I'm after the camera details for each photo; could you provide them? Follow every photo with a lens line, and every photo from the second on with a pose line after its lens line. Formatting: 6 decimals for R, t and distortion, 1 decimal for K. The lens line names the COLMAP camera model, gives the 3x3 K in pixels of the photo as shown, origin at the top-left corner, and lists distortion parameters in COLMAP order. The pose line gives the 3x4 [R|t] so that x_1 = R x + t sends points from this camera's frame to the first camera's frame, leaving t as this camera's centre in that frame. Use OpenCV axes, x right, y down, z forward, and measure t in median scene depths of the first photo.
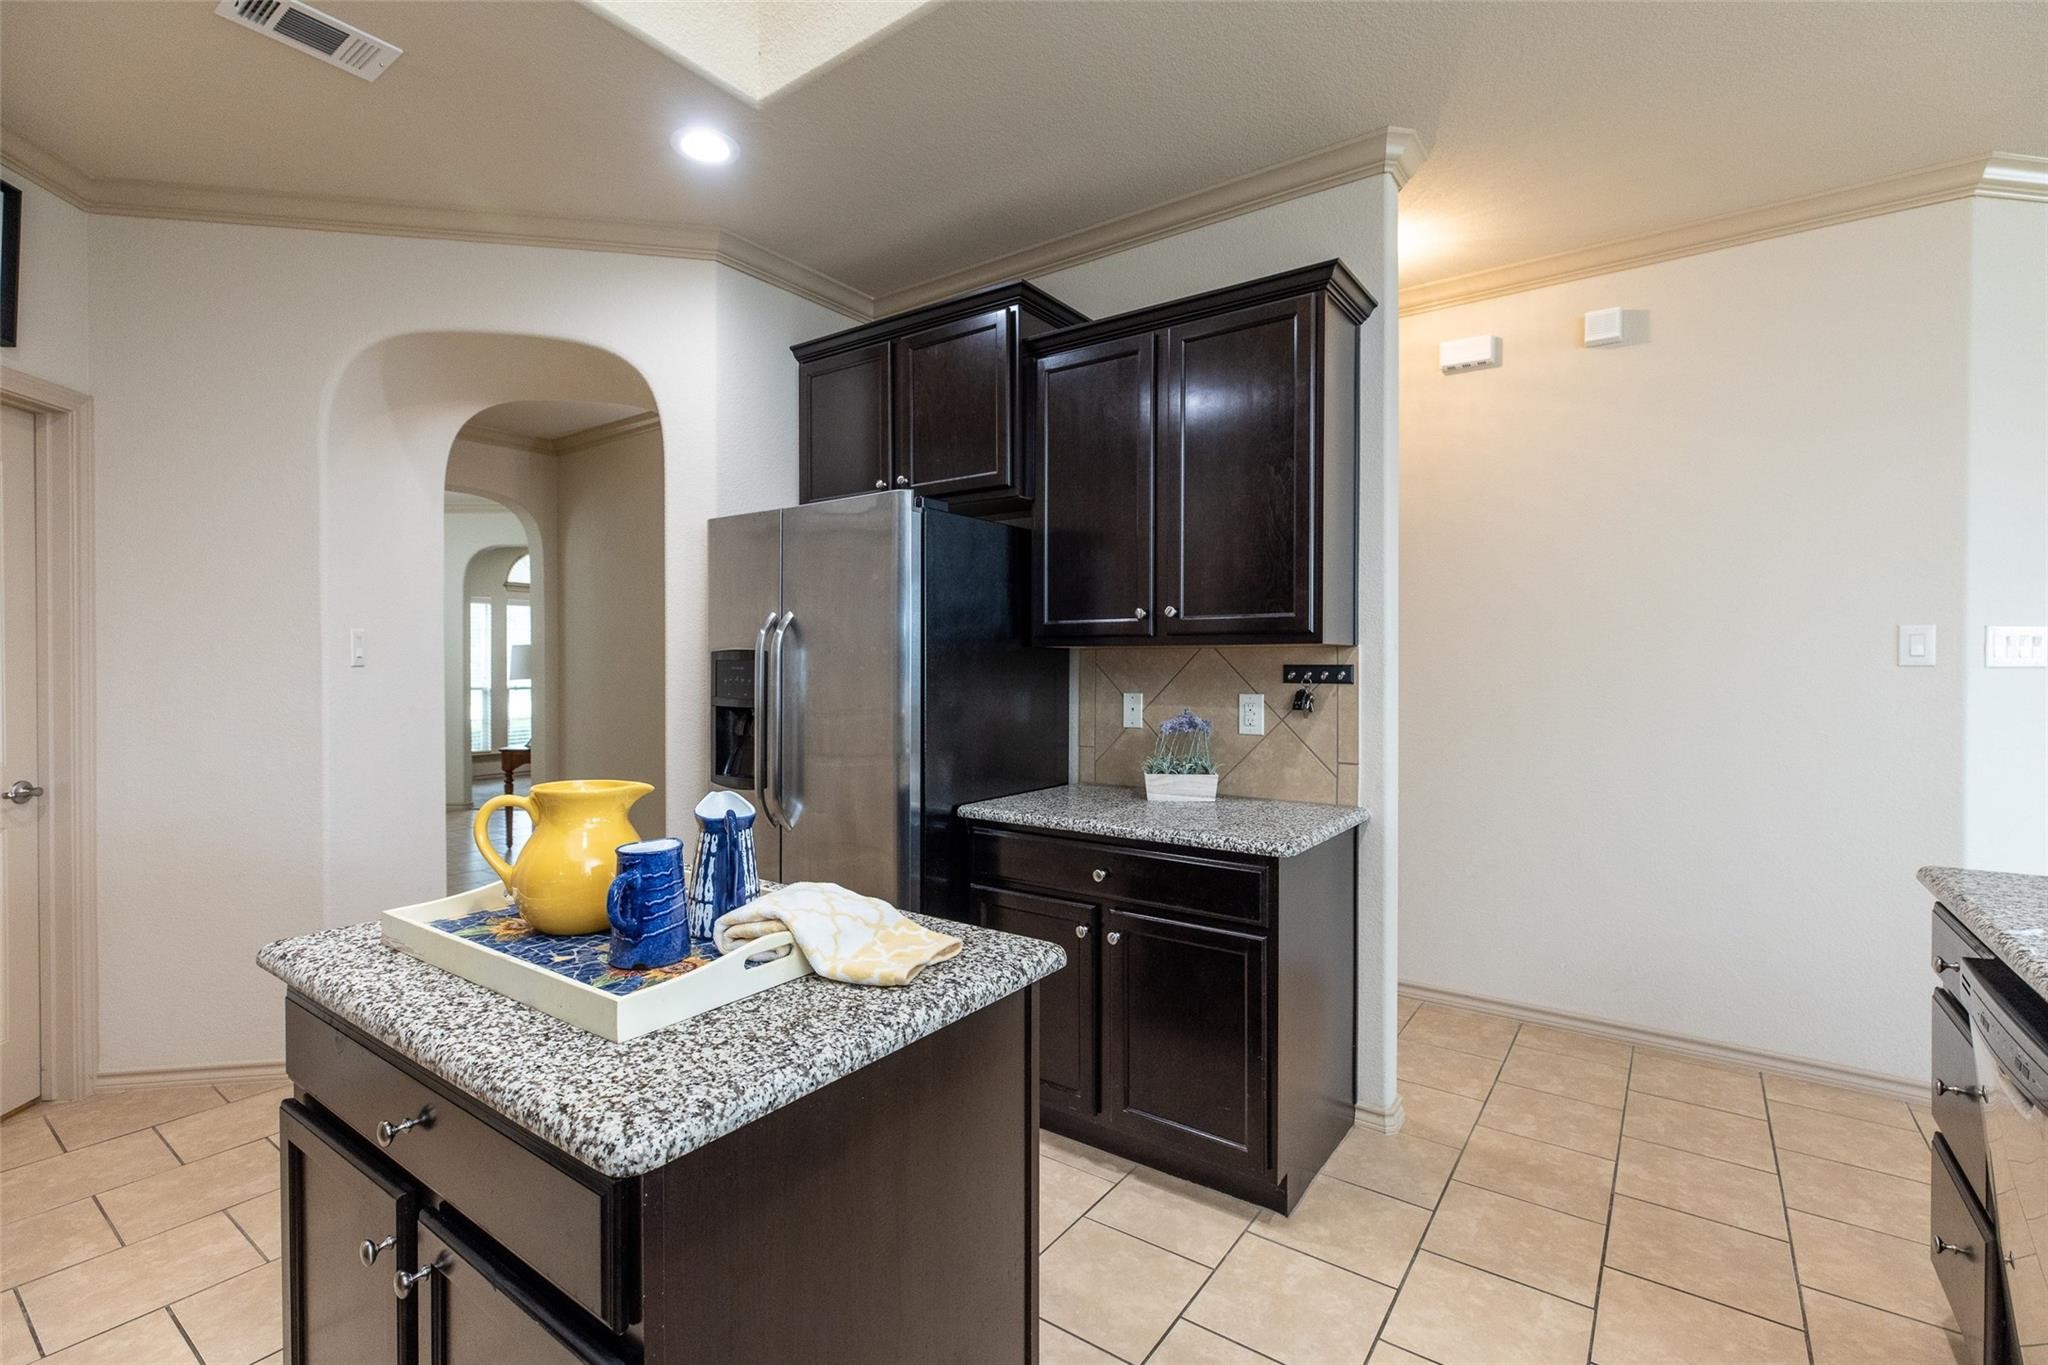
lens RADIAL K [[910.0, 0, 1024.5], [0, 910.0, 674.7], [0, 0, 1]] dist [0.004718, 0.000074]
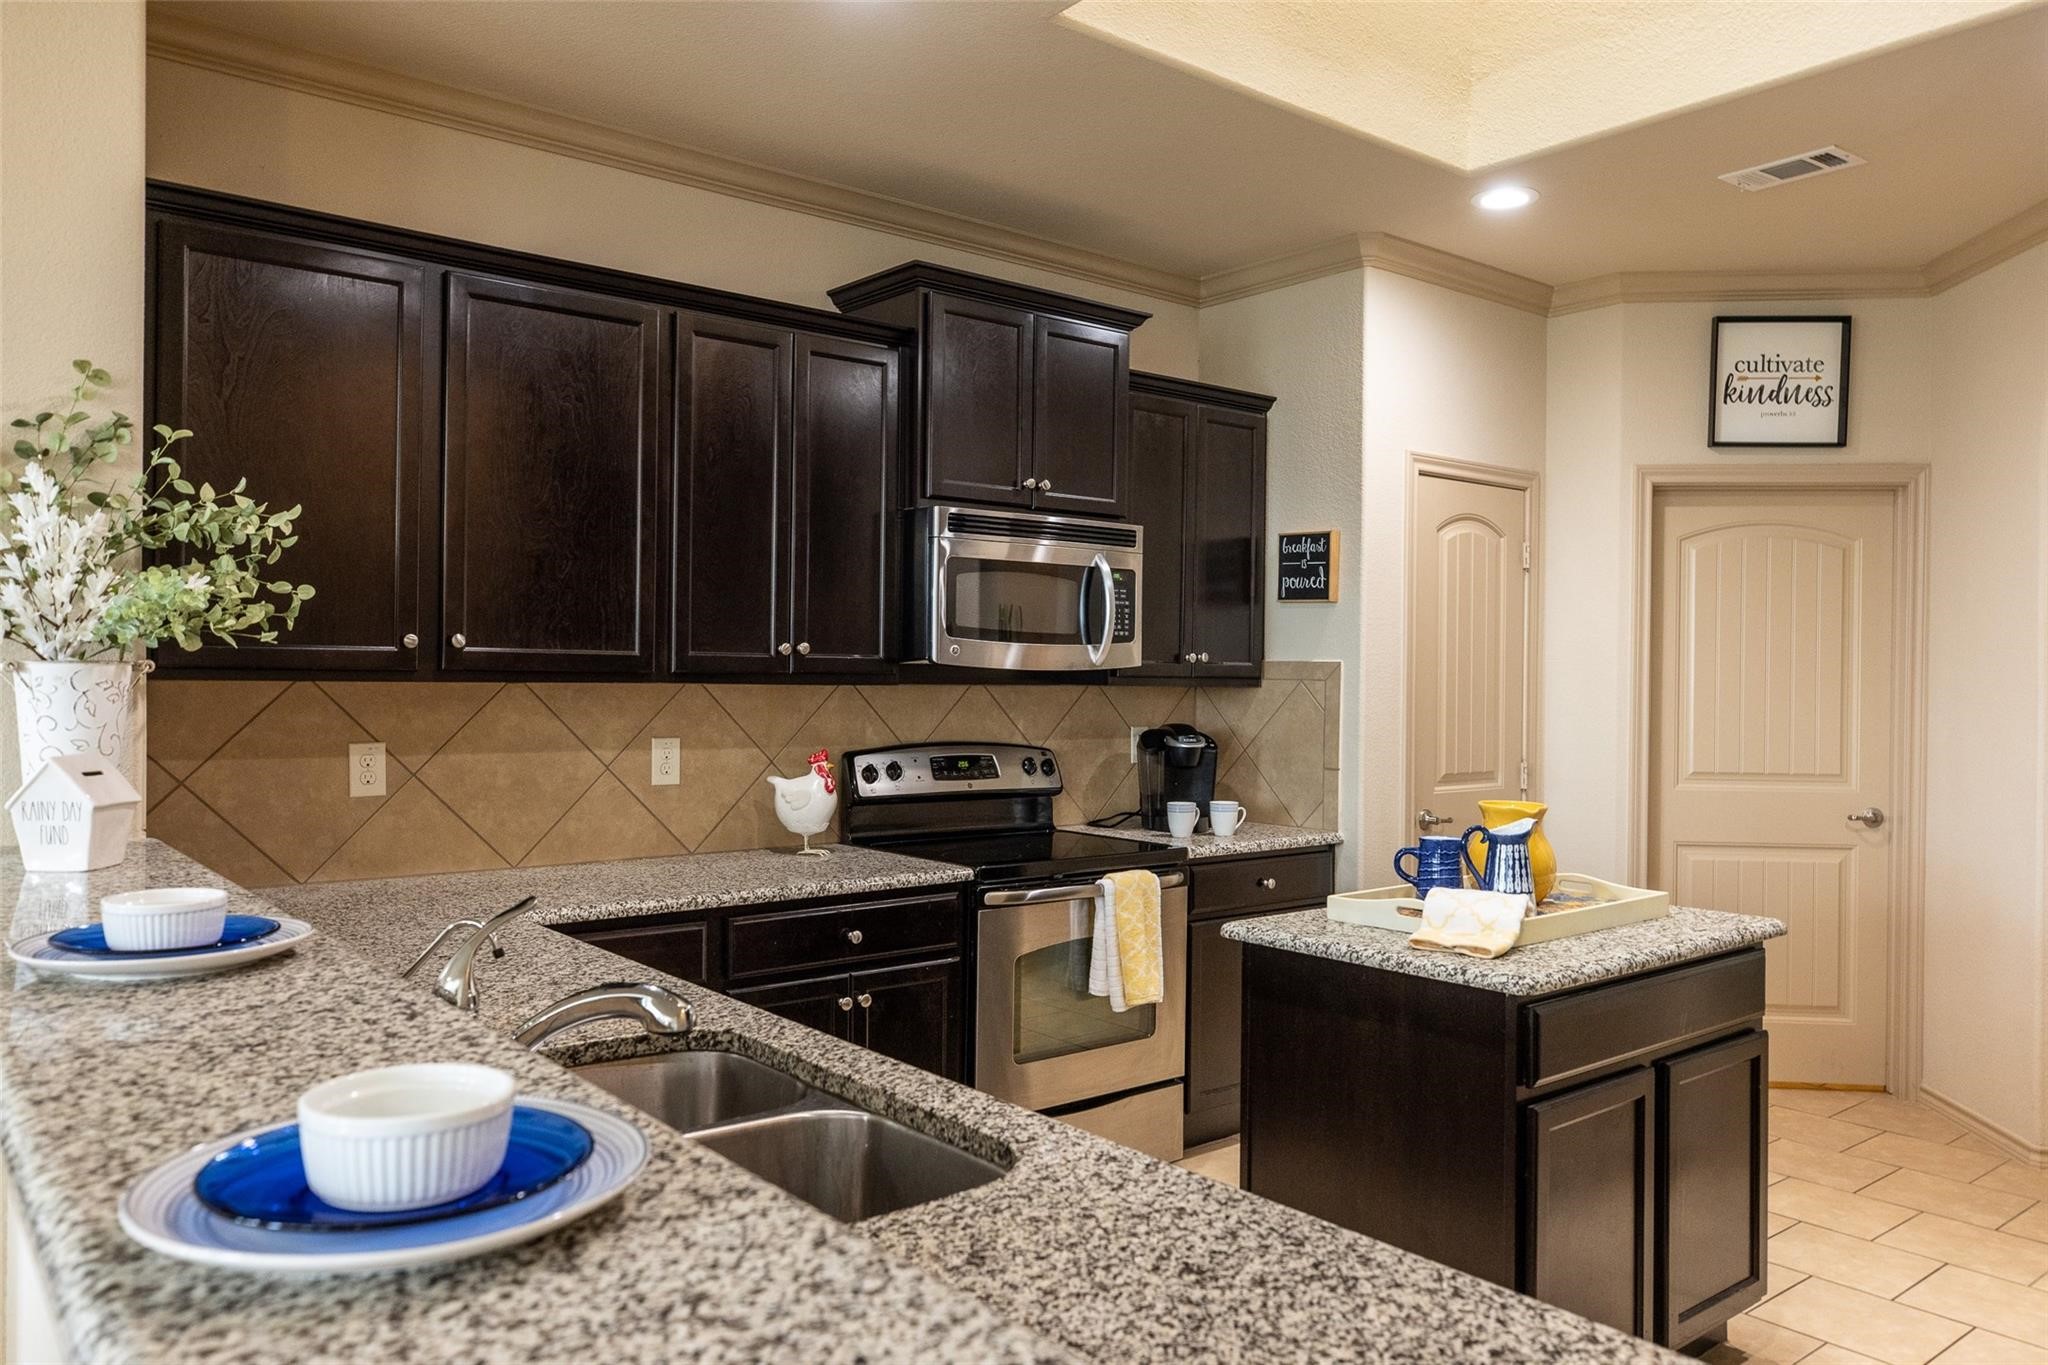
lens RADIAL K [[1457.8, 0, 1024.0], [0, 1457.8, 682.5], [0, 0, 1]] dist [-0.001402, 0.001236]
pose [[-0.260894, 0.001657, -0.965366, 2.328685], [-0.020755, 0.999758, 0.007325, -0.082998], [0.965144, 0.021947, -0.260796, 1.038153]]
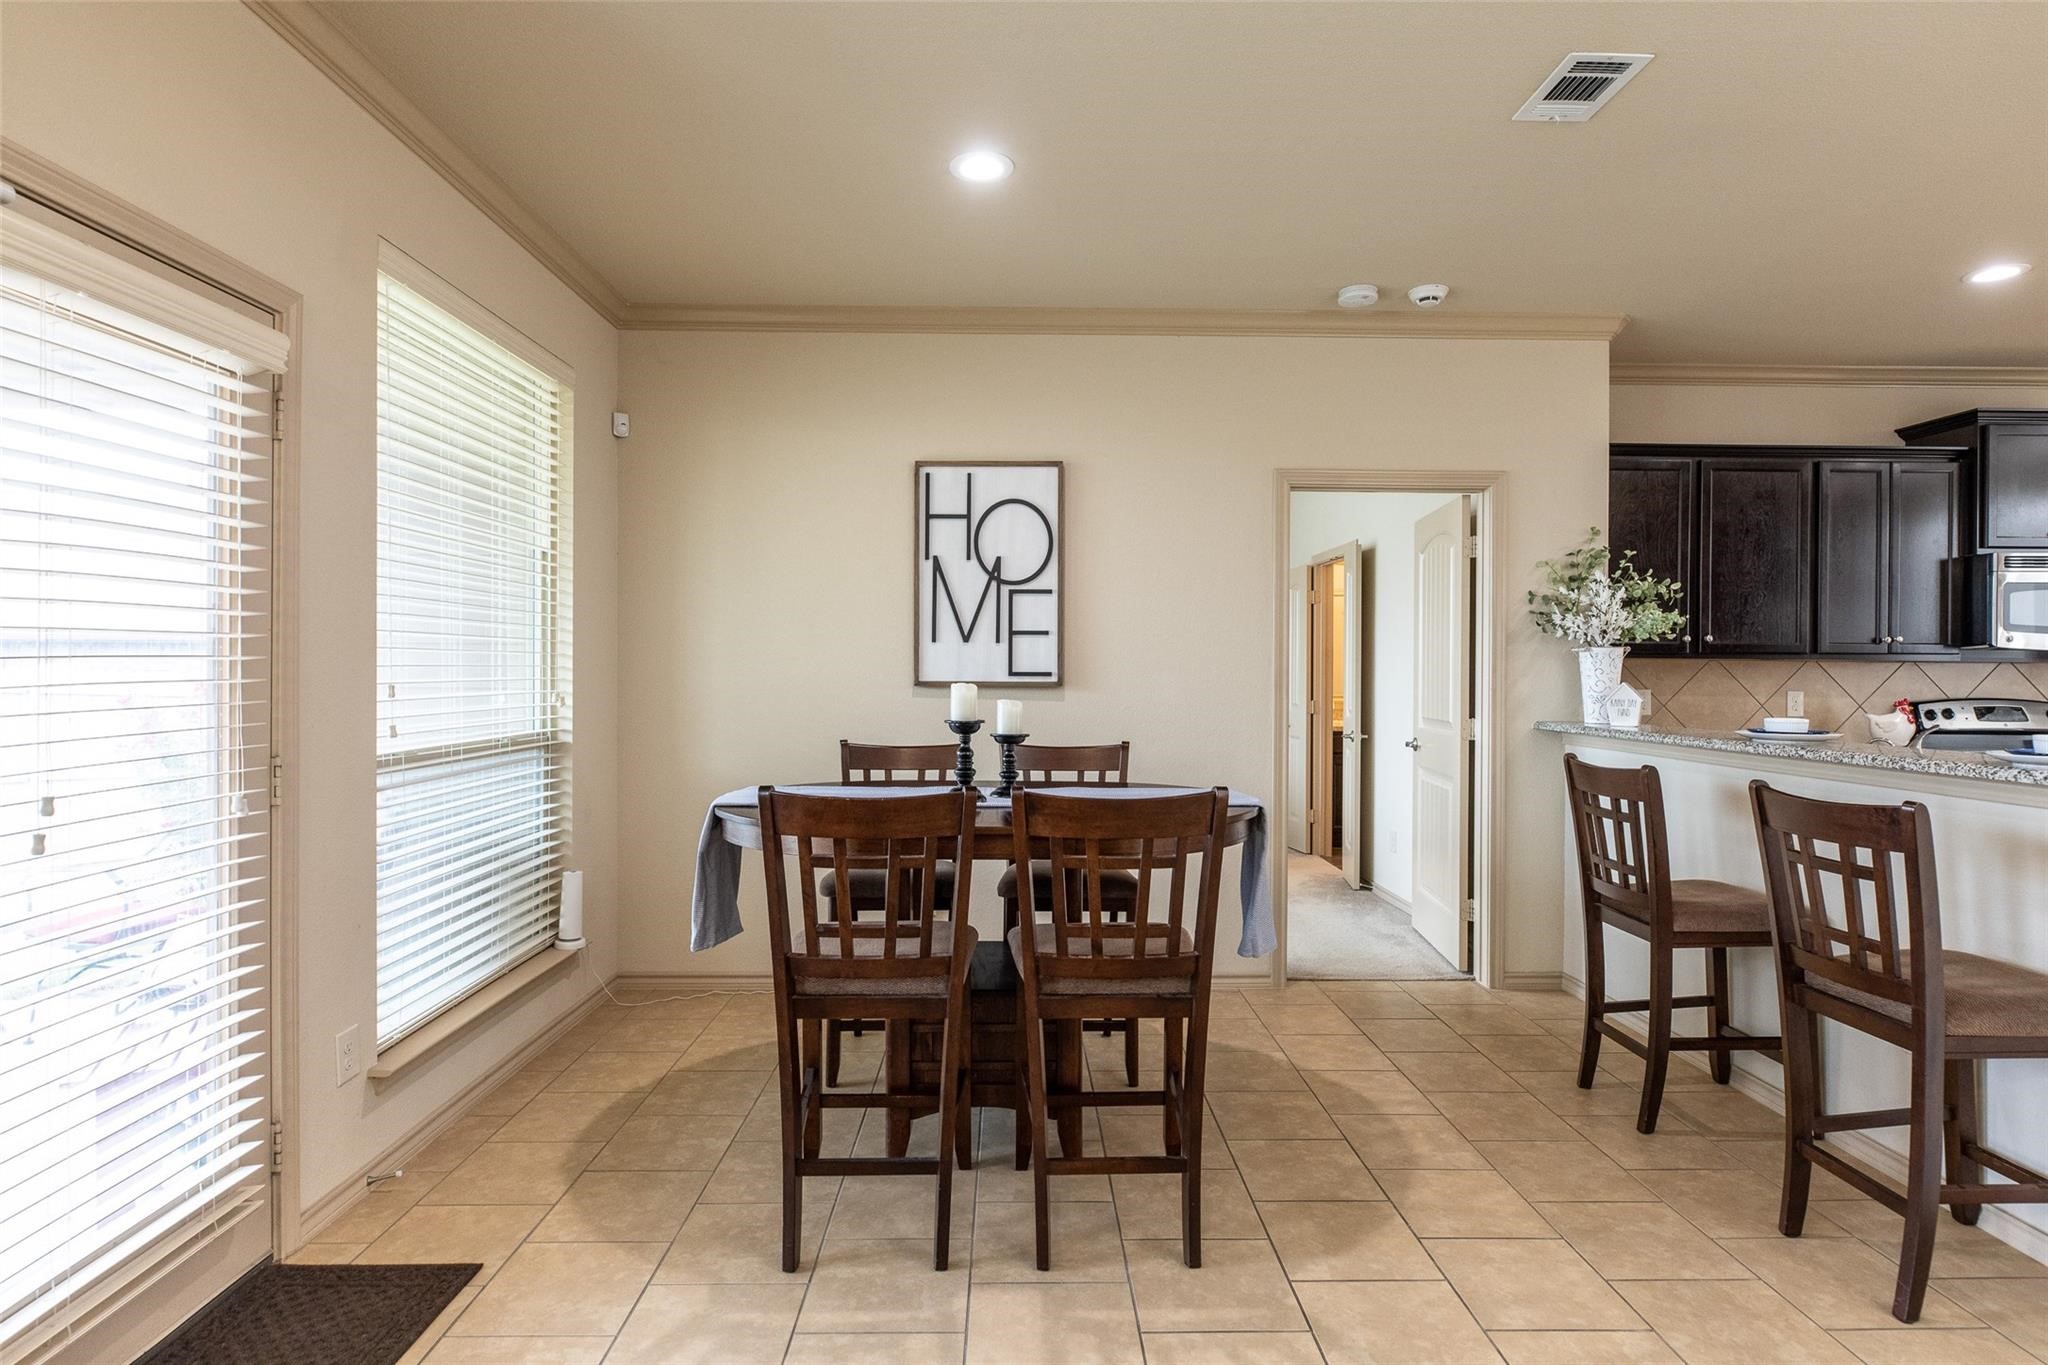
lens RADIAL K [[1052.9, 0, 1029.3], [0, 1052.9, 675.2], [0, 0, 1]] dist [0.000050, -0.000575]
pose [[-0.801663, -0.003777, -0.597765, 4.573235], [-0.012557, 0.999866, 0.010522, 0.015769], [0.597645, 0.015941, -0.801603, 0.993111]]
